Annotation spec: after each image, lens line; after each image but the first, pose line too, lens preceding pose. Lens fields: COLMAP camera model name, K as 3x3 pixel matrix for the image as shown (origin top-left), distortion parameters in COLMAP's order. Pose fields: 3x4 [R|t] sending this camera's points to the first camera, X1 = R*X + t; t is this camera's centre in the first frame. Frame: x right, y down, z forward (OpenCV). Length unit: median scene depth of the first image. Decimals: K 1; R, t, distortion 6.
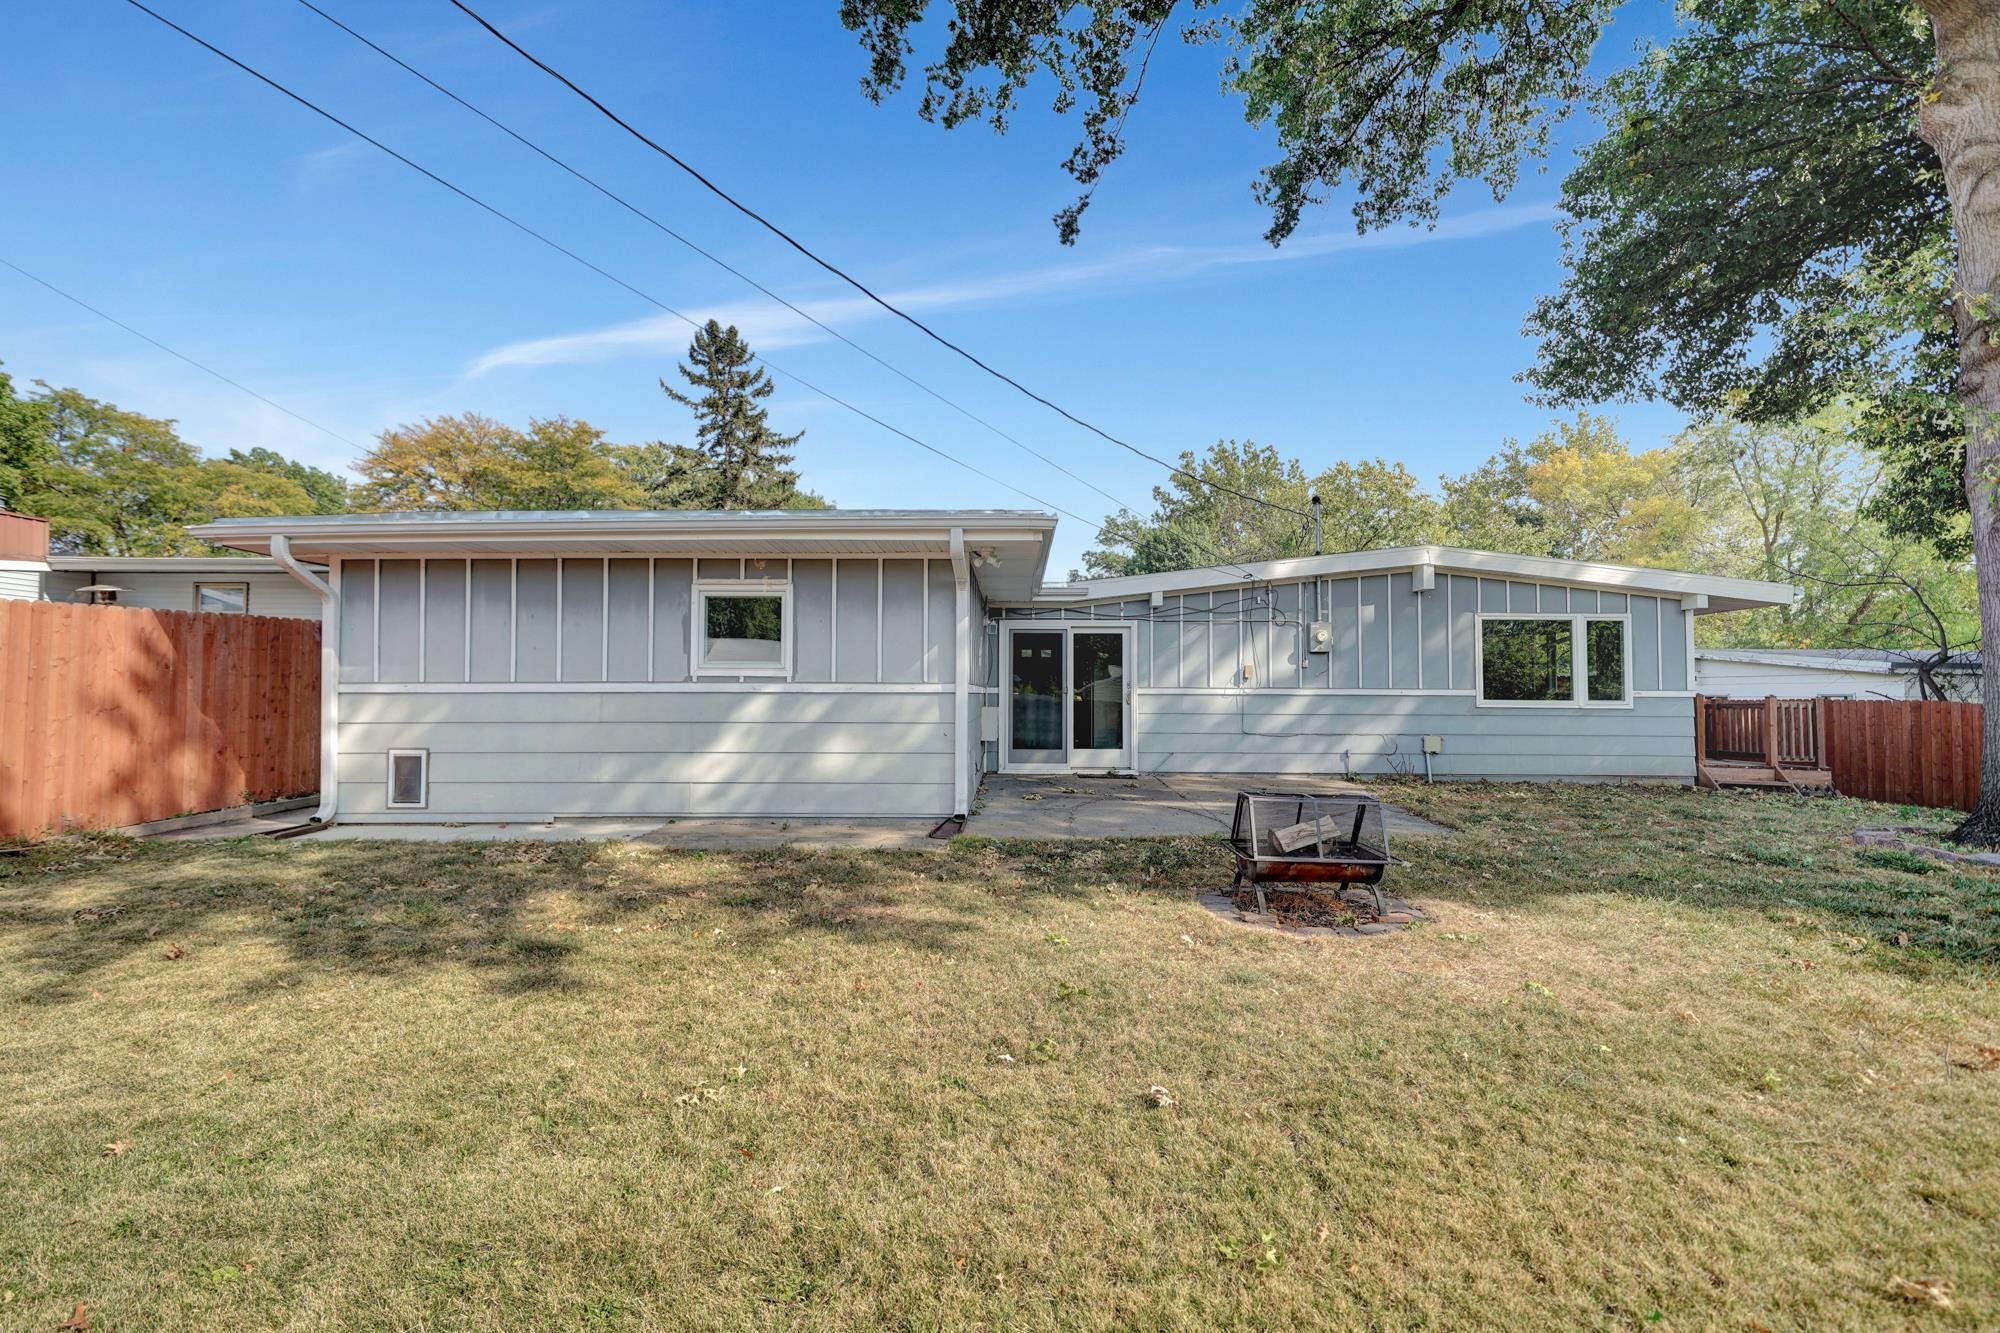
lens RADIAL K [[877.5, 0, 1001.9], [0, 877.5, 671.0], [0, 0, 1]] dist [-0.002706, -0.000492]
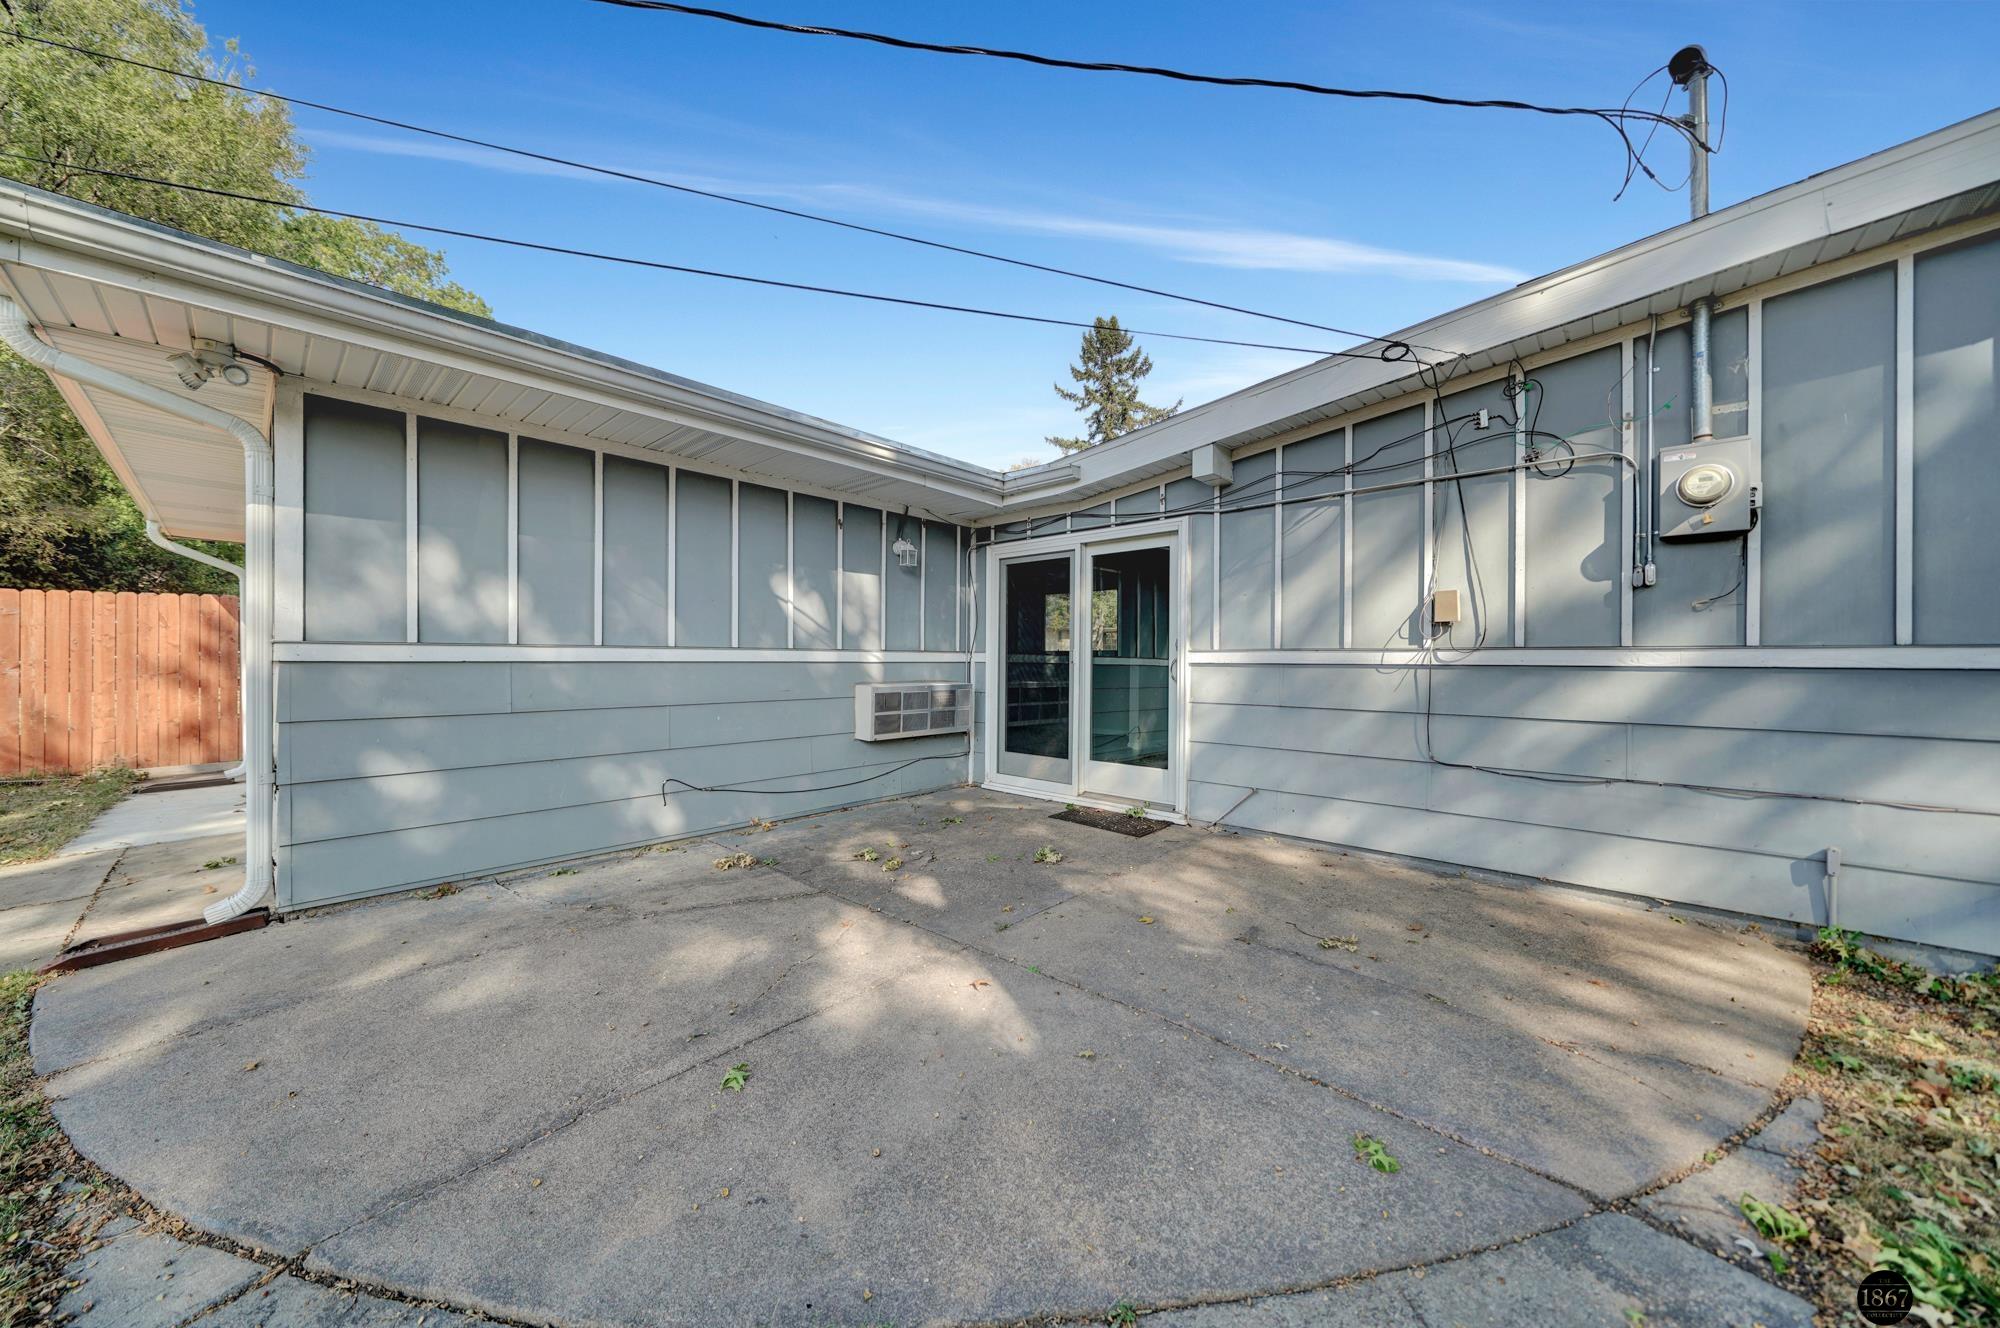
lens RADIAL K [[689.5, 0, 990.5], [0, 689.5, 666.0], [0, 0, 1]] dist [-0.006093, -0.000006]
pose [[0.753379, 0.006483, -0.657554, 0.327891], [0.016014, 0.999474, 0.028203, 0.014698], [0.657391, -0.031778, 0.752879, 0.629162]]
